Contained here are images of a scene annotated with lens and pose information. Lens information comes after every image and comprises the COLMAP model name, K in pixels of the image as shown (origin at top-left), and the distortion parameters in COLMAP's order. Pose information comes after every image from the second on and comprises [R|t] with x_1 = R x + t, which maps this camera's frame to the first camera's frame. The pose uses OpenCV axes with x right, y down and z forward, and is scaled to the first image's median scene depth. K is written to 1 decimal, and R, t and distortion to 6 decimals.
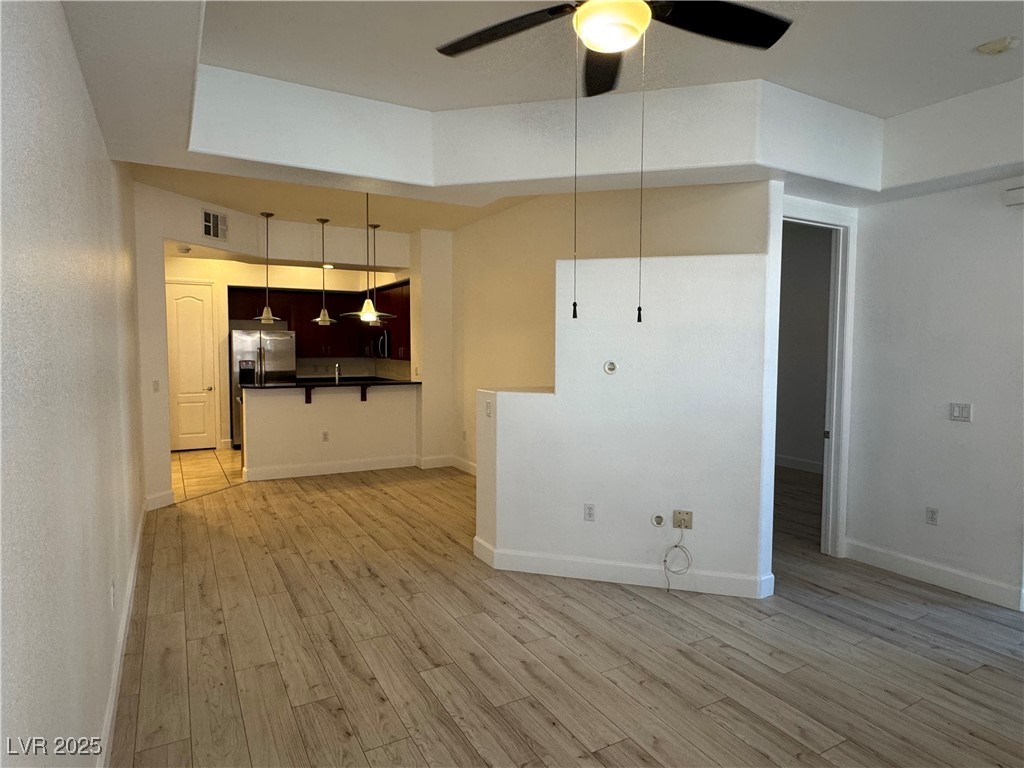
lens RADIAL K [[579.2, 0, 479.4], [0, 579.2, 383.2], [0, 0, 1]] dist [-0.002142, 0.001760]
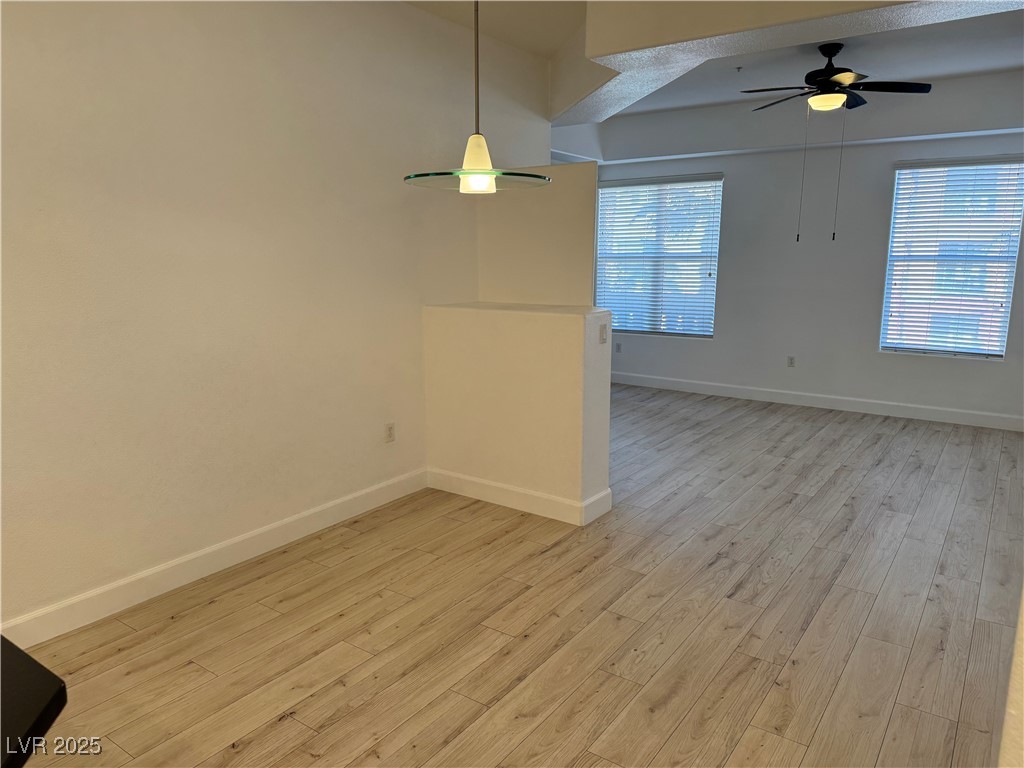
lens RADIAL K [[720.9, 0, 512.0], [0, 720.9, 384.0], [0, 0, 1]] dist [0.006363, -0.005557]
pose [[-0.449435, -0.178316, 0.875335, -0.954883], [0.047530, 0.973714, 0.222761, -0.137757], [-0.892048, 0.141721, -0.429145, 1.800913]]
